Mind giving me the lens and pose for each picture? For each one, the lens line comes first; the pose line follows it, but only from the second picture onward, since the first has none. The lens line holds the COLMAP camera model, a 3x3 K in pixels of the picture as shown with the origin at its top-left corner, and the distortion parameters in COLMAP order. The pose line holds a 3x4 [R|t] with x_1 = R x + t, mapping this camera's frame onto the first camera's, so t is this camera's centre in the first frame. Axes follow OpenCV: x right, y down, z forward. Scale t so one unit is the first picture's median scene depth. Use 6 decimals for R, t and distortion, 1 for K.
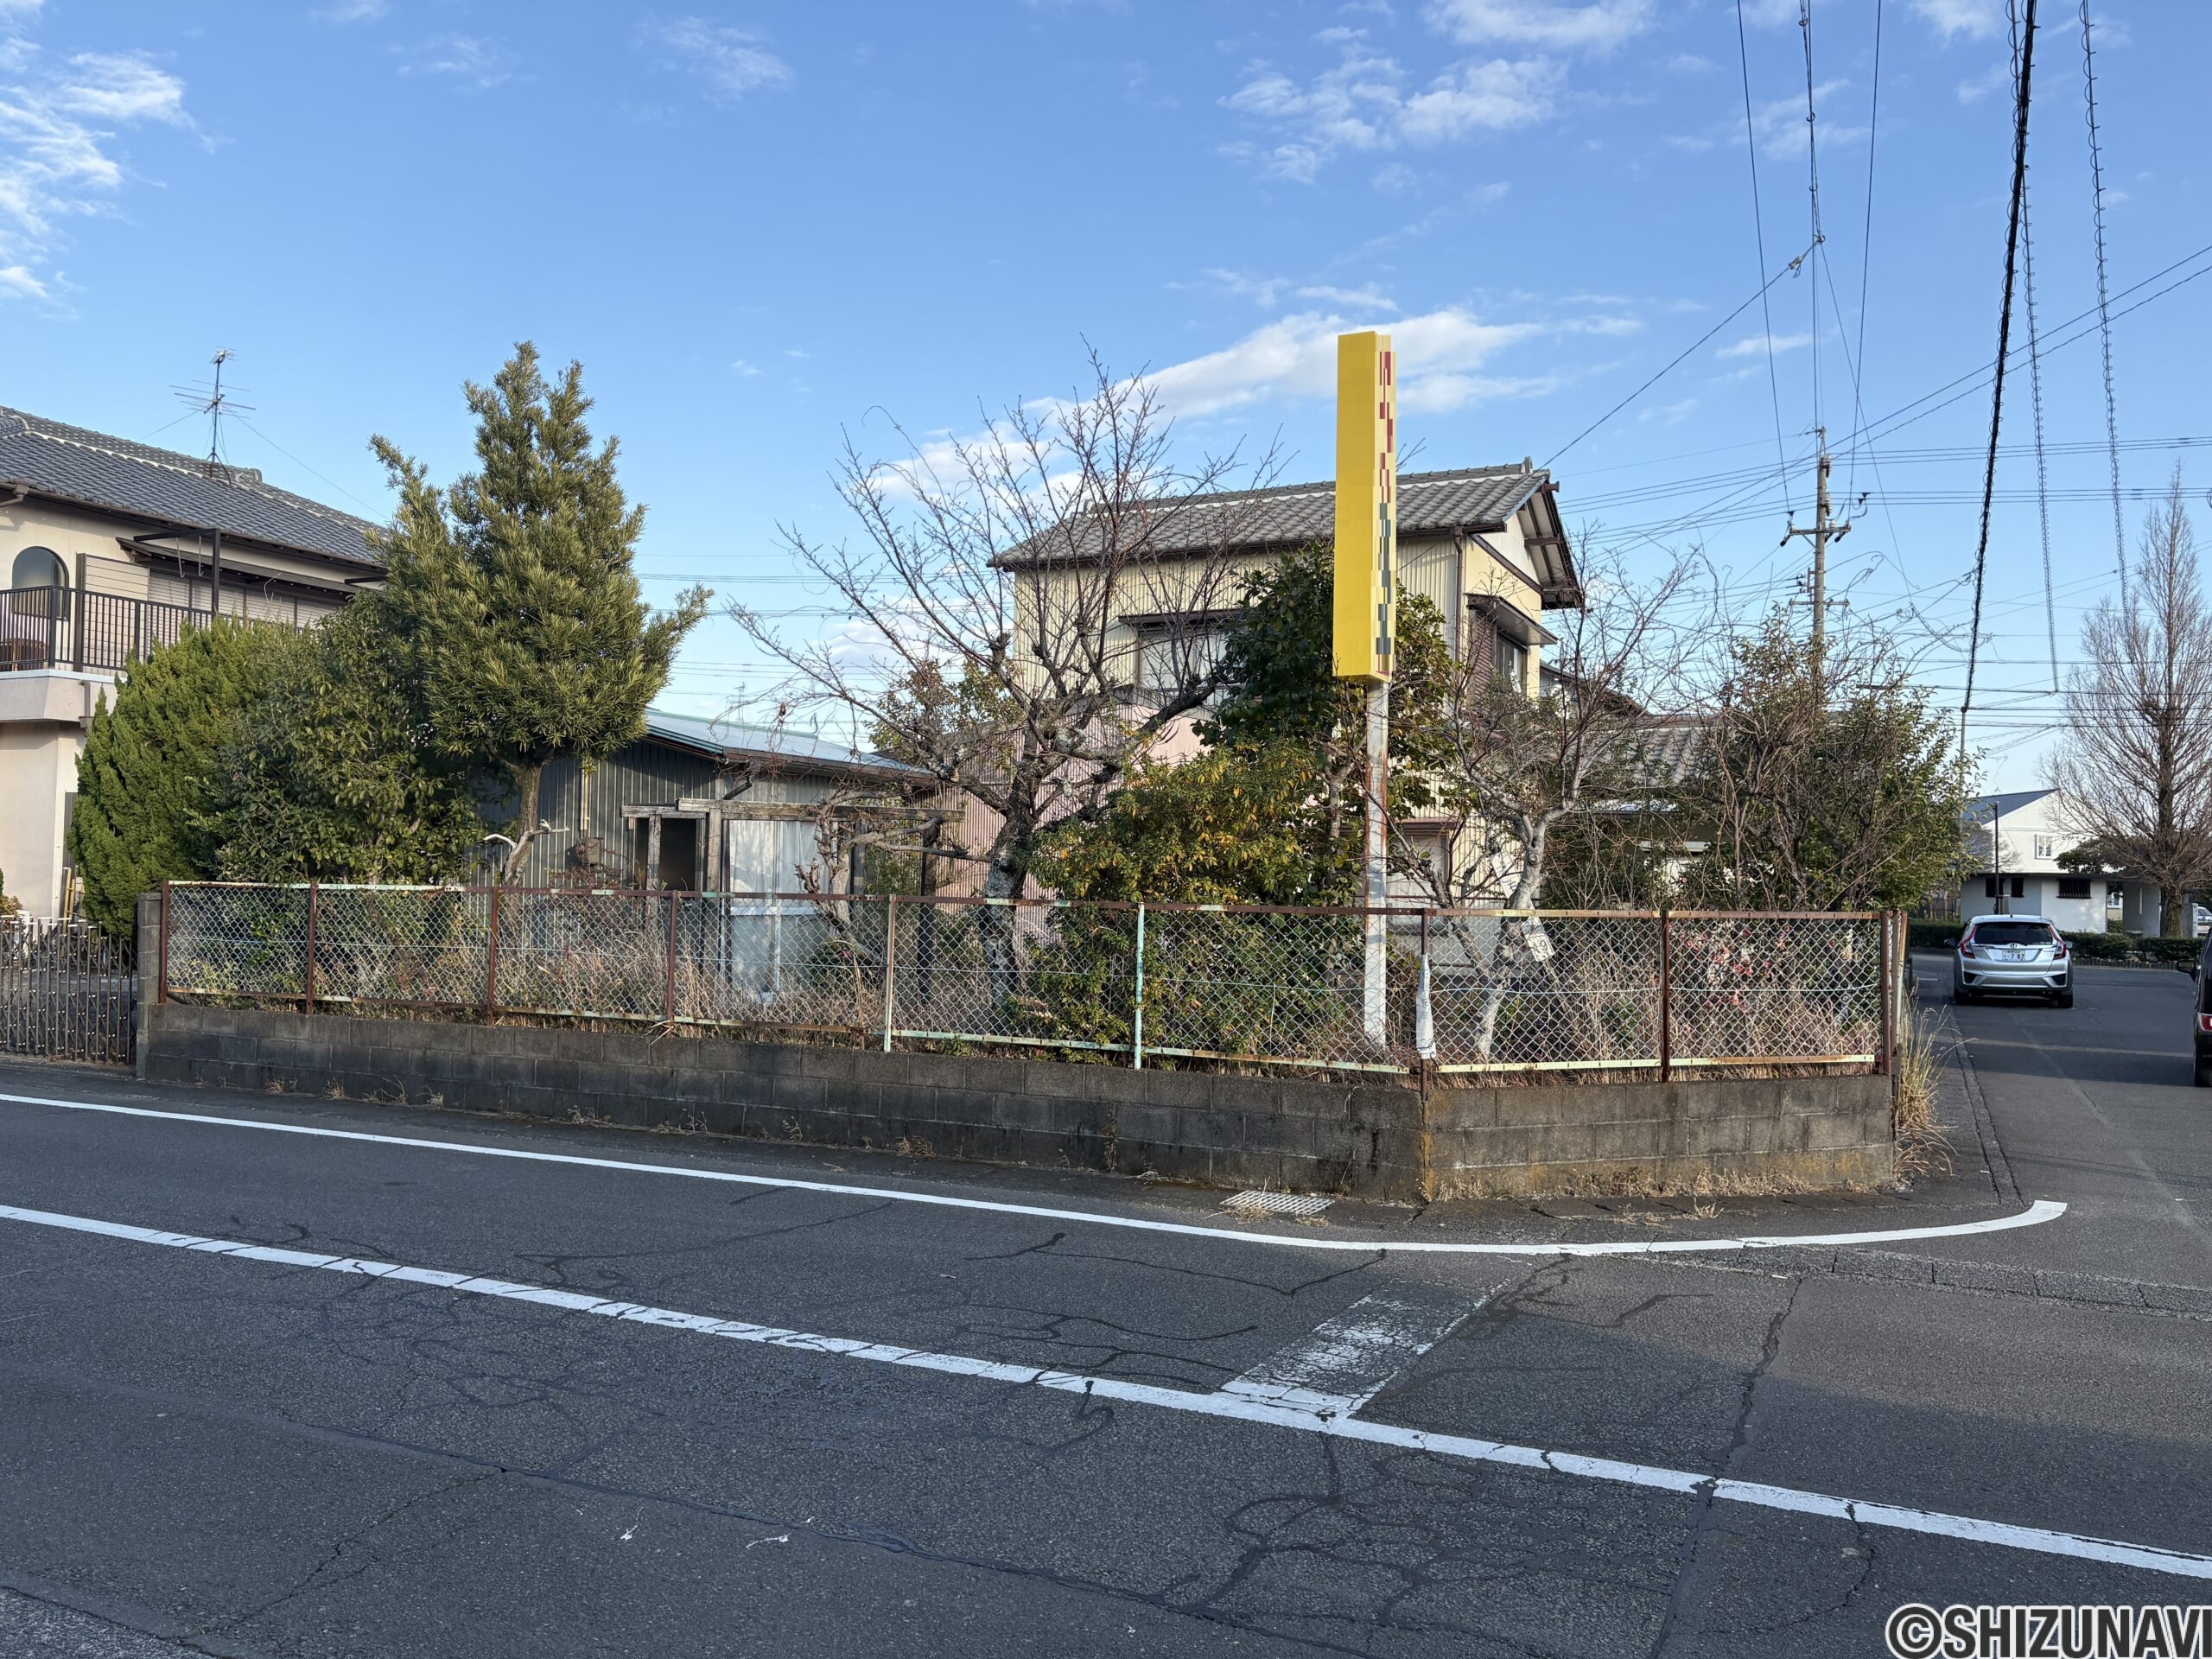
lens RADIAL K [[1802.0, 0, 1096.7], [0, 1802.0, 864.7], [0, 0, 1]] dist [0.026636, -0.037001]
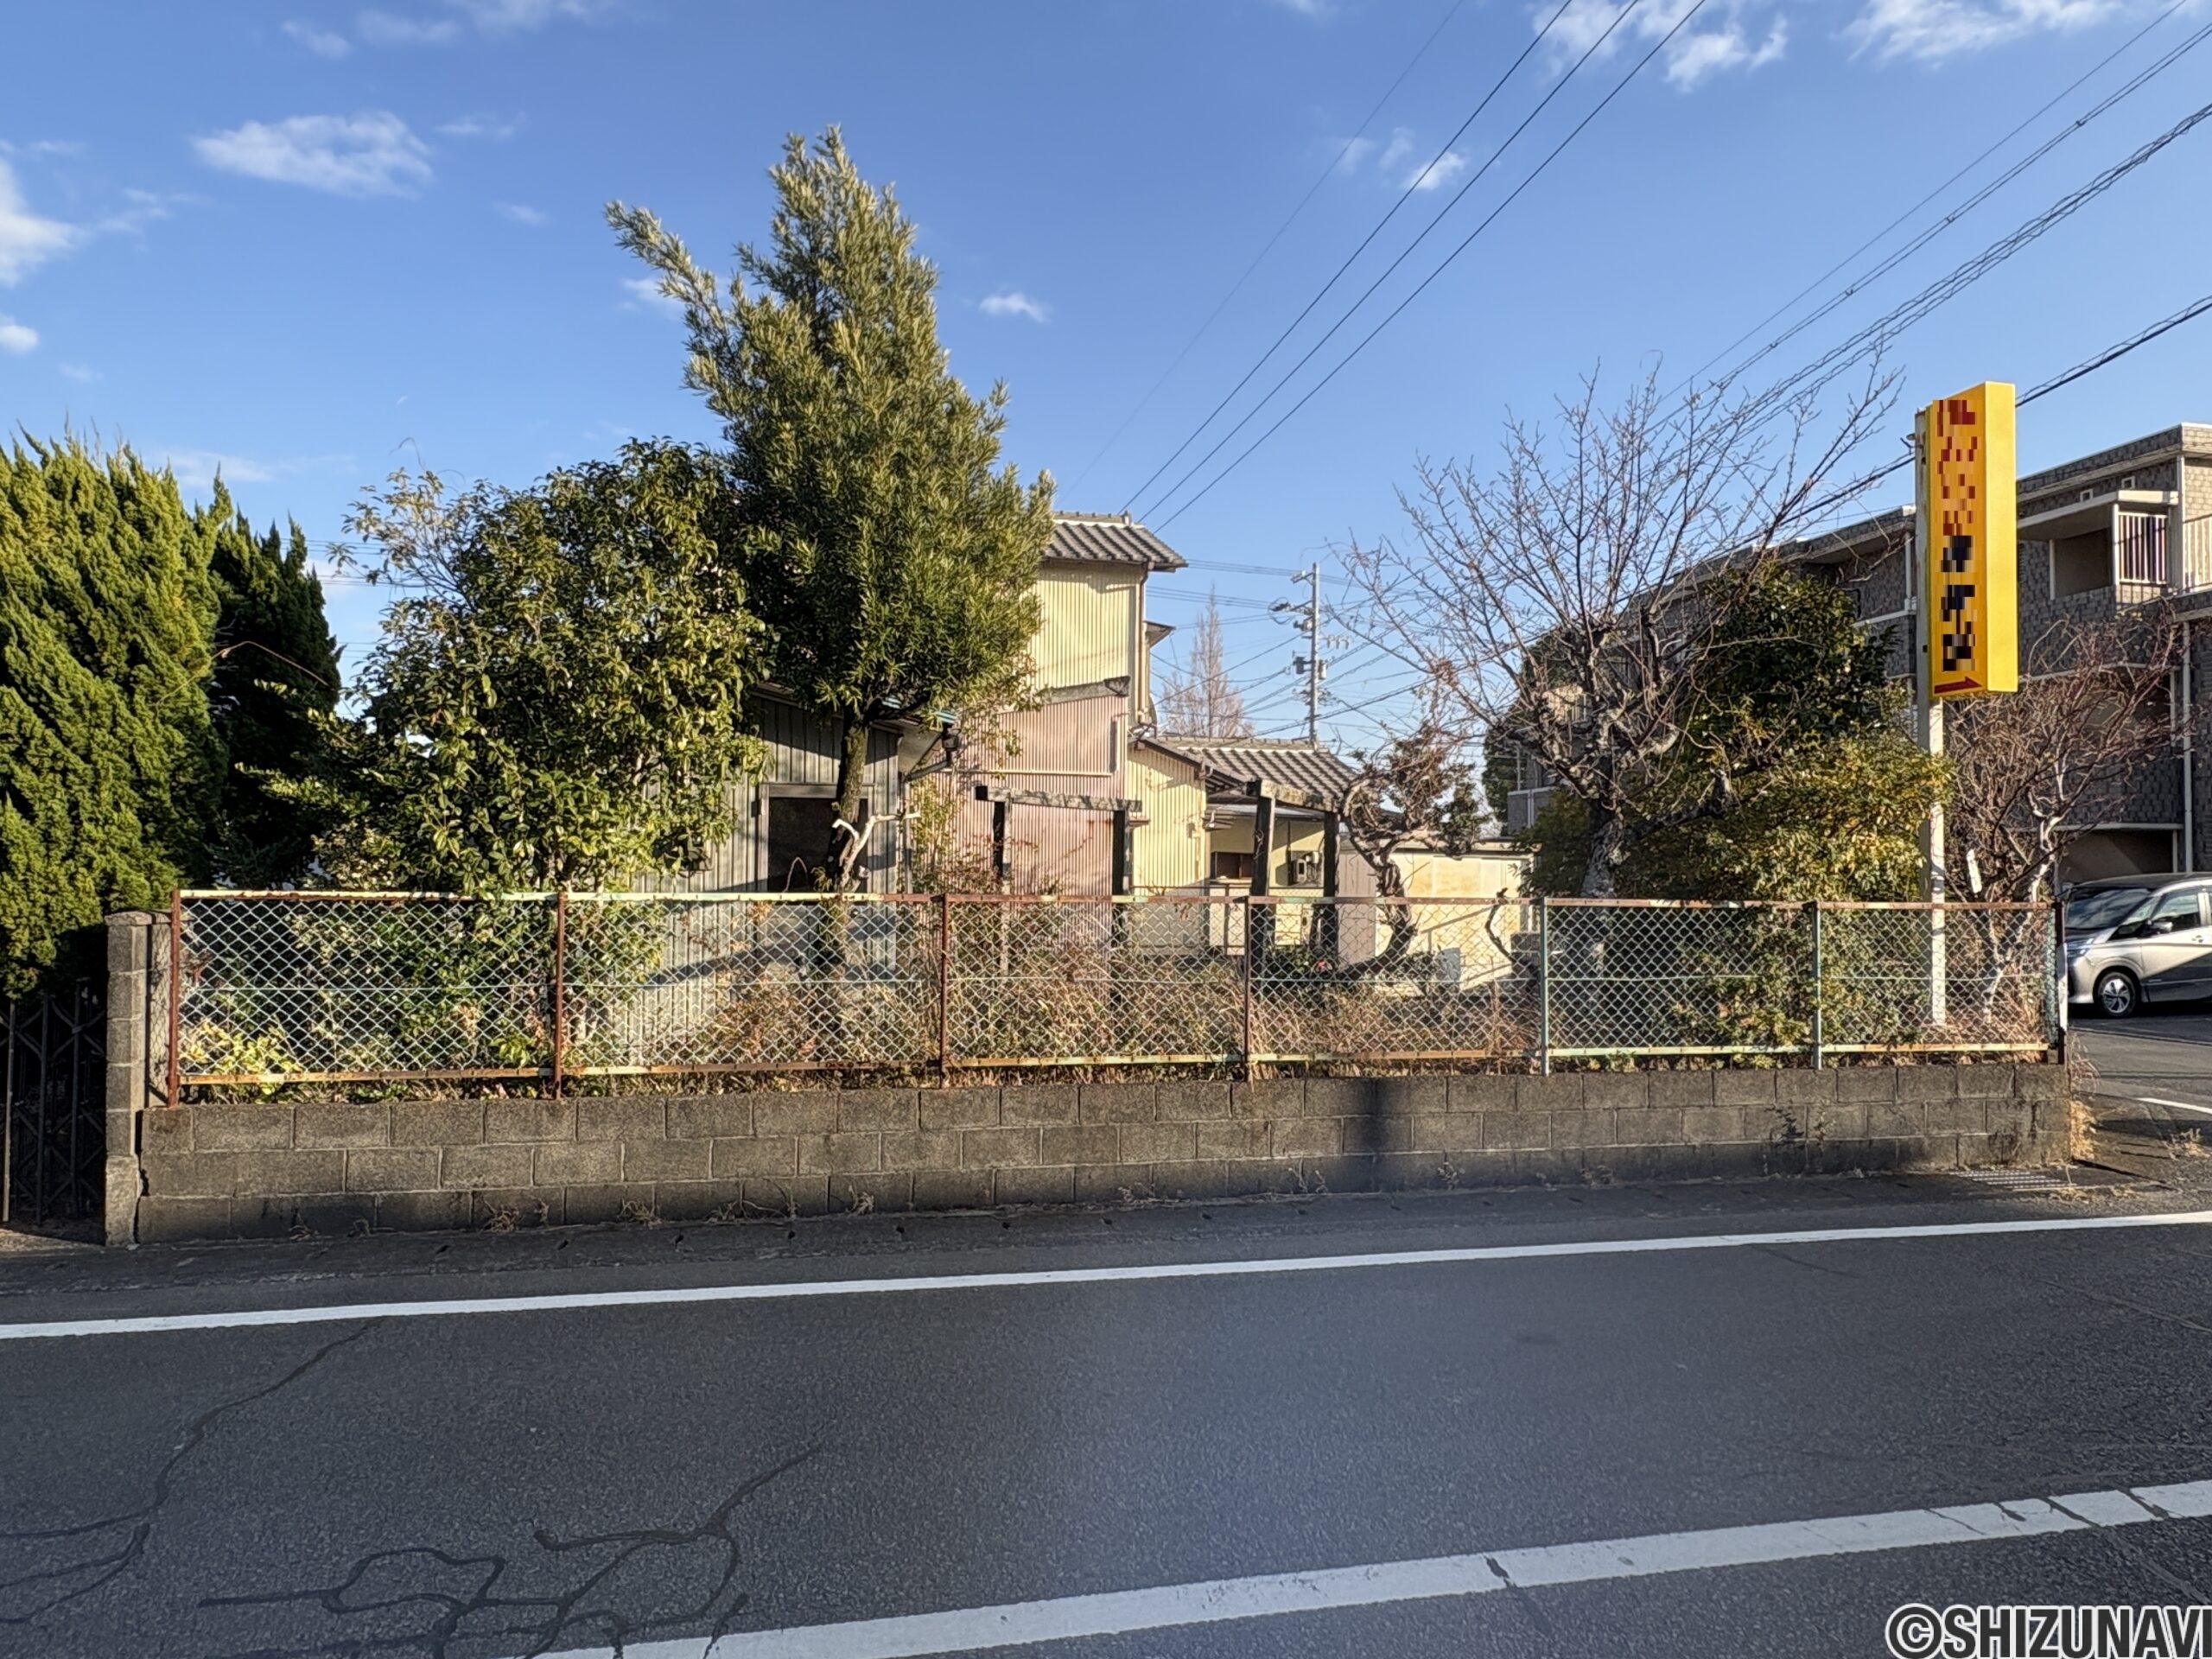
lens RADIAL K [[1359.9, 0, 1172.1], [0, 1359.9, 844.7], [0, 0, 1]] dist [0.001867, 0.000028]
pose [[0.763283, 0.006894, 0.646027, -0.346771], [-0.009056, 0.999959, 0.000029, -0.003443], [-0.646000, -0.005872, 0.763315, 0.307713]]
